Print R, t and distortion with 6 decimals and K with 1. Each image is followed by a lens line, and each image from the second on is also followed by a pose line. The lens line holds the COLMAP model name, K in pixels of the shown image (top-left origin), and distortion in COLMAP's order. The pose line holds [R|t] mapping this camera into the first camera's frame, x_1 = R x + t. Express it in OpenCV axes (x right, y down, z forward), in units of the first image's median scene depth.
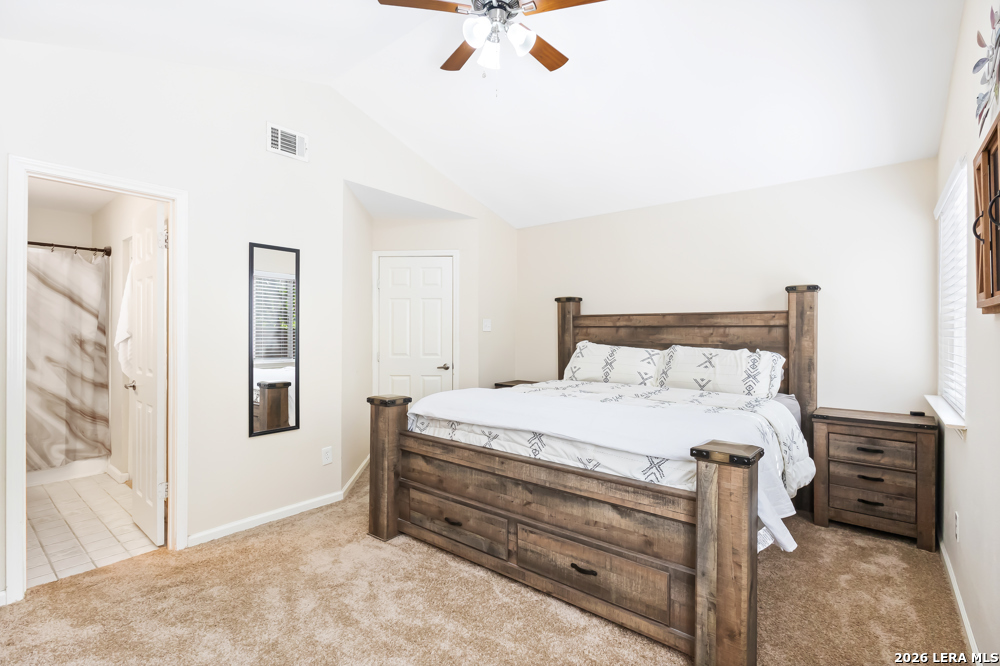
lens RADIAL K [[469.0, 0, 496.4], [0, 469.0, 328.5], [0, 0, 1]] dist [0.001280, 0.000298]
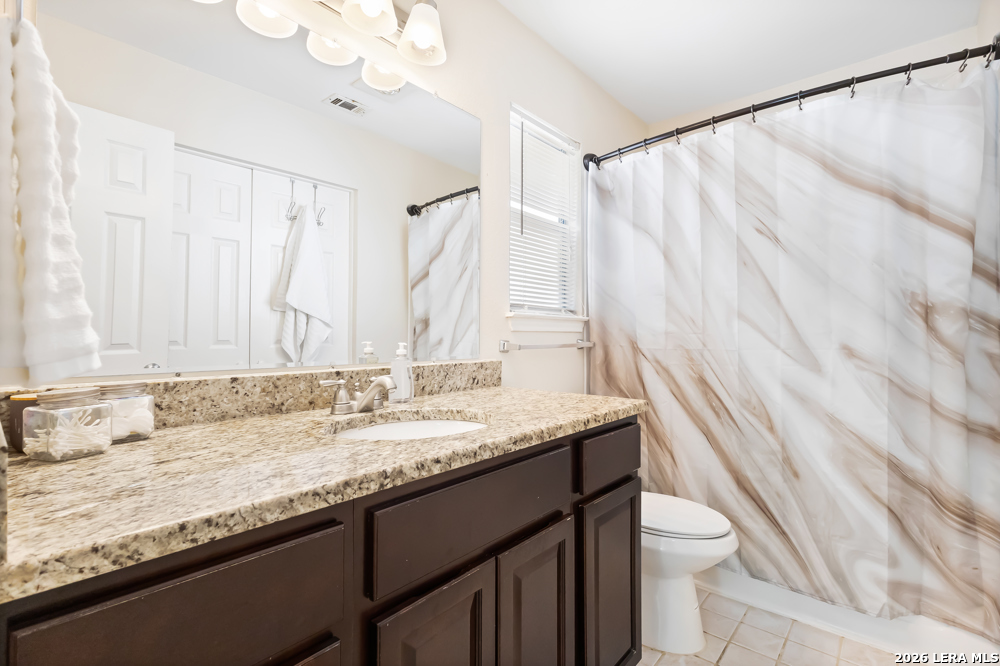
lens RADIAL K [[469.0, 0, 506.1], [0, 469.0, 330.3], [0, 0, 1]] dist [0.001280, 0.000298]
pose [[-0.010860, -0.013809, -0.999846, -0.506784], [0.002701, 0.999901, -0.013839, 0.050024], [0.999937, -0.002851, -0.010822, 0.671289]]
